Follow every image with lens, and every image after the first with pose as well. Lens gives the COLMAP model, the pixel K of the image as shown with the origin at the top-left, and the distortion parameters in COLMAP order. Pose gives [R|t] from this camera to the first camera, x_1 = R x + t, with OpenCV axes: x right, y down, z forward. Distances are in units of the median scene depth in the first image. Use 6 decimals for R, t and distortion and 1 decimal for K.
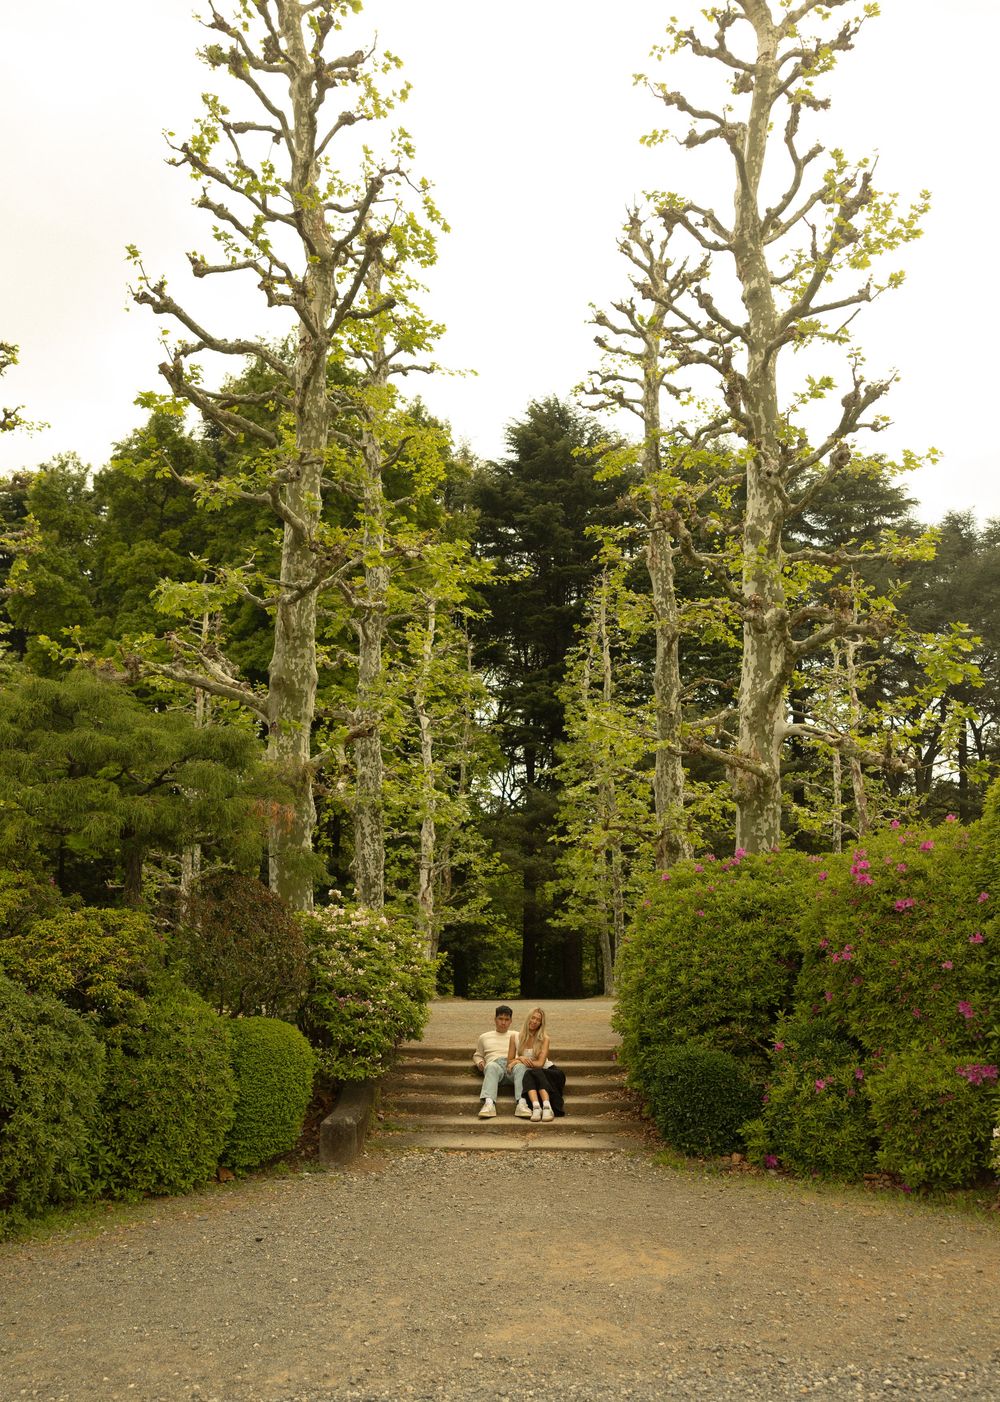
lens RADIAL K [[1300.7, 0, 488.4], [0, 1300.7, 699.0], [0, 0, 1]] dist [-0.013069, 0.000000]
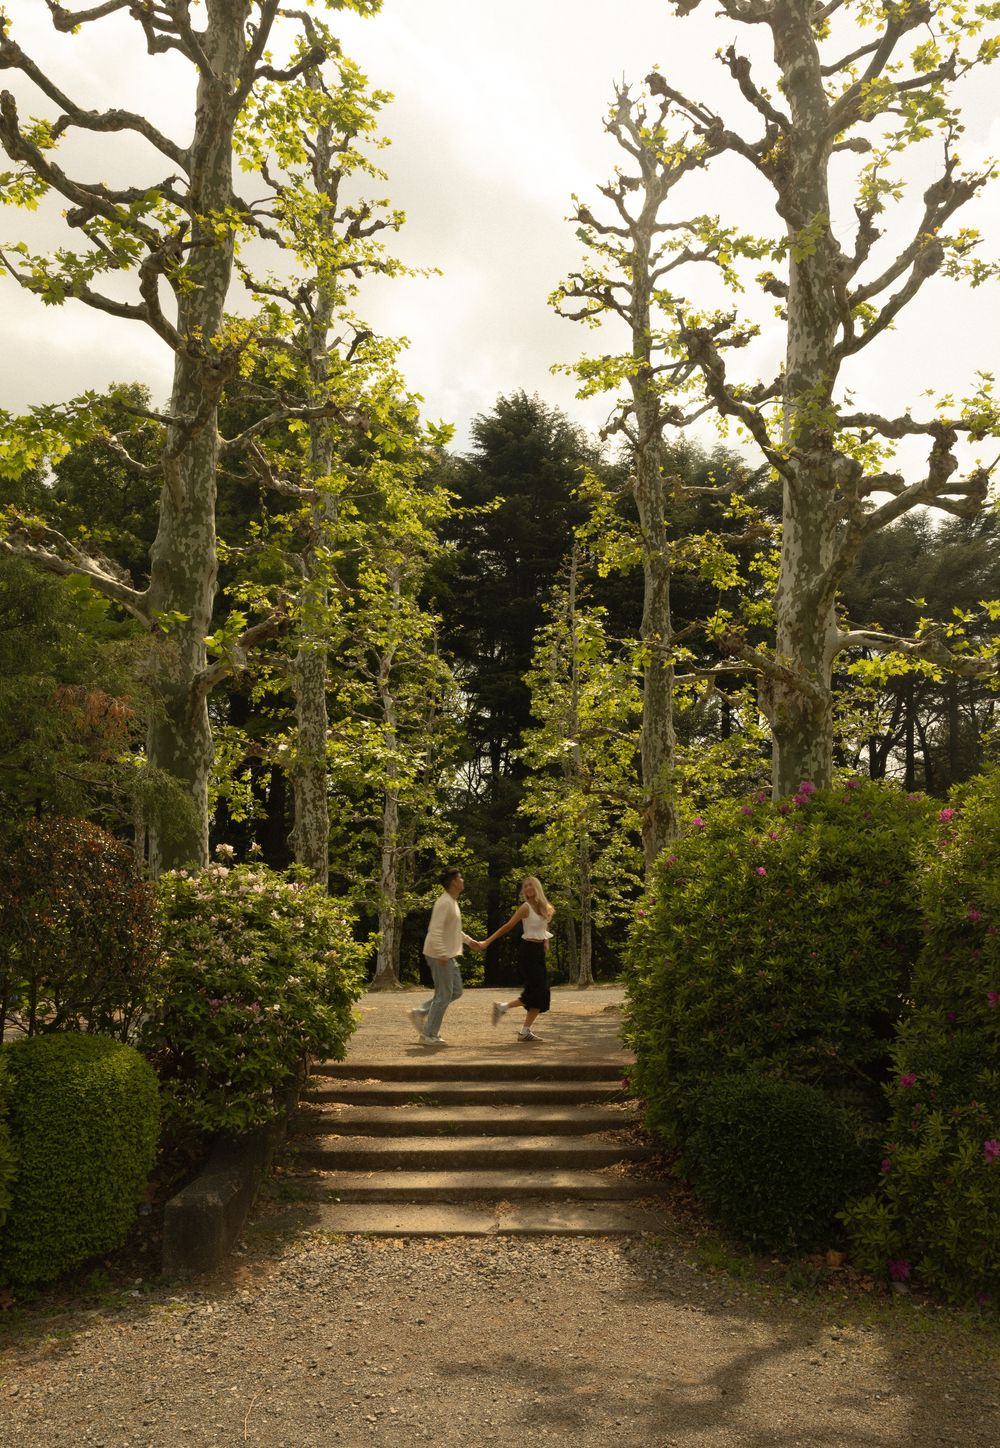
lens RADIAL K [[1204.8, 0, 512.4], [0, 1204.8, 724.6], [0, 0, 1]] dist [0.003649, -0.002367]
pose [[0.998890, 0.007126, 0.046558, 0.005656], [-0.007801, 0.999867, 0.014344, 0.063297], [-0.046449, -0.014691, 0.998813, 0.303131]]
